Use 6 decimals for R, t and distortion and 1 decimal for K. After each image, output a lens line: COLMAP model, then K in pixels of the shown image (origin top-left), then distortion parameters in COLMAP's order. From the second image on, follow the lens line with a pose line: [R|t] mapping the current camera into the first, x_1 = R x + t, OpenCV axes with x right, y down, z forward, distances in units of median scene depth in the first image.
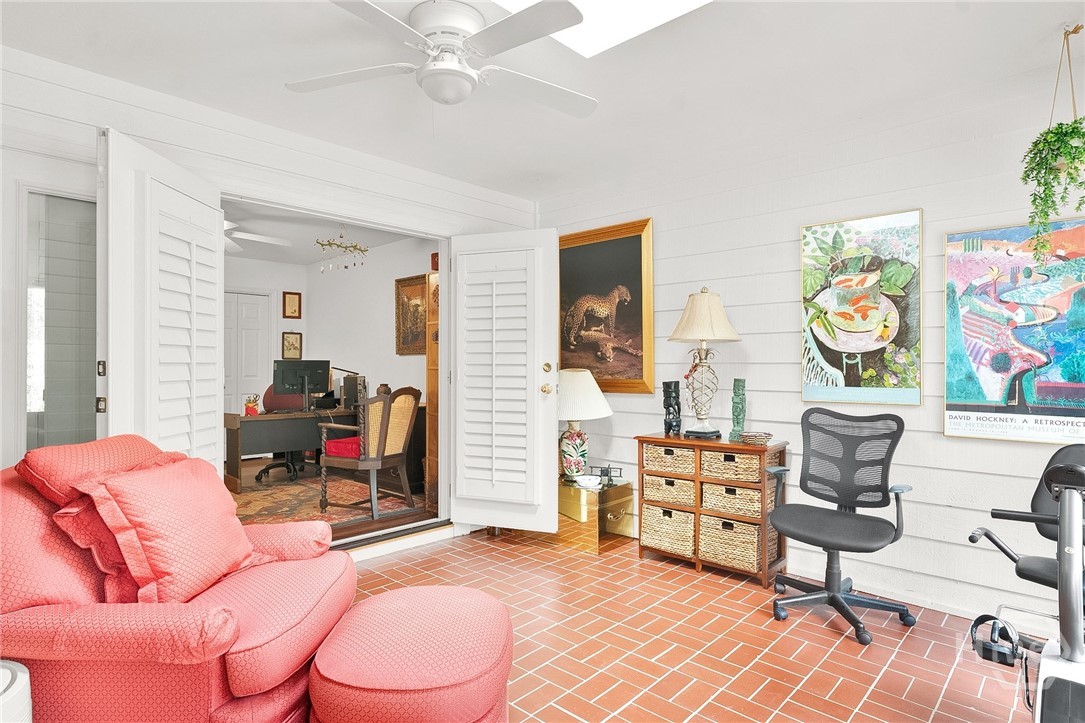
lens RADIAL K [[586.1, 0, 541.2], [0, 586.1, 366.5], [0, 0, 1]] dist [-0.002838, 0.000838]
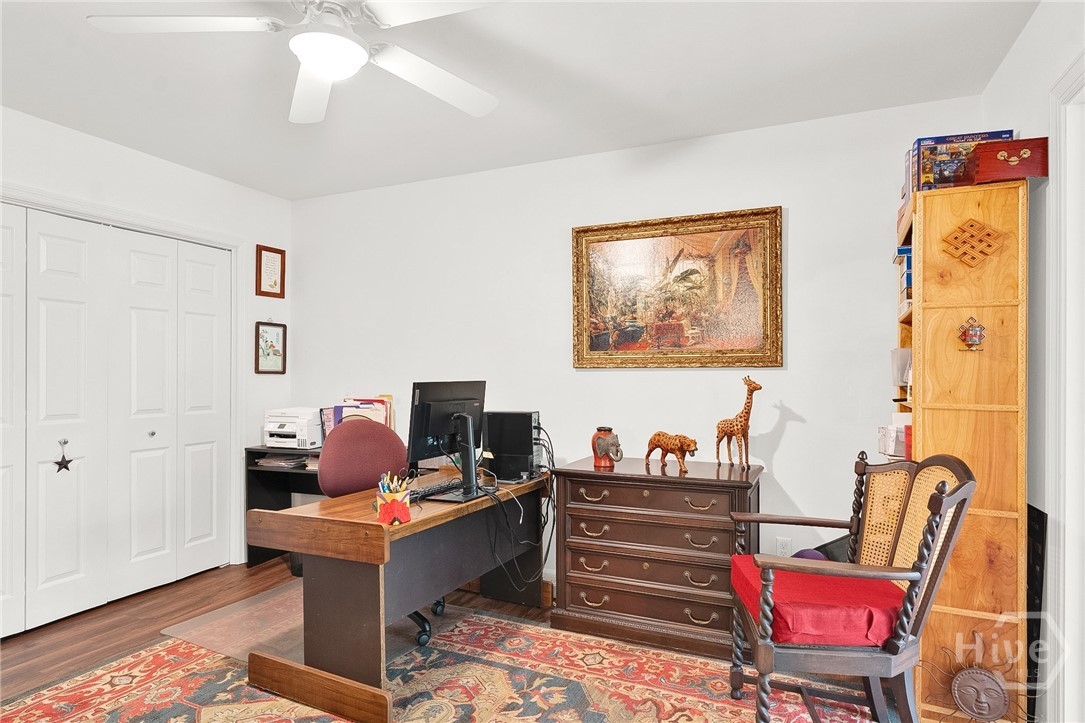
lens RADIAL K [[586.1, 0, 541.2], [0, 586.1, 366.5], [0, 0, 1]] dist [-0.002838, 0.000838]
pose [[0.943766, 0.002734, 0.330604, -0.372072], [-0.000769, 0.999981, -0.006076, -0.015005], [-0.330615, 0.005480, 0.943750, 0.413764]]
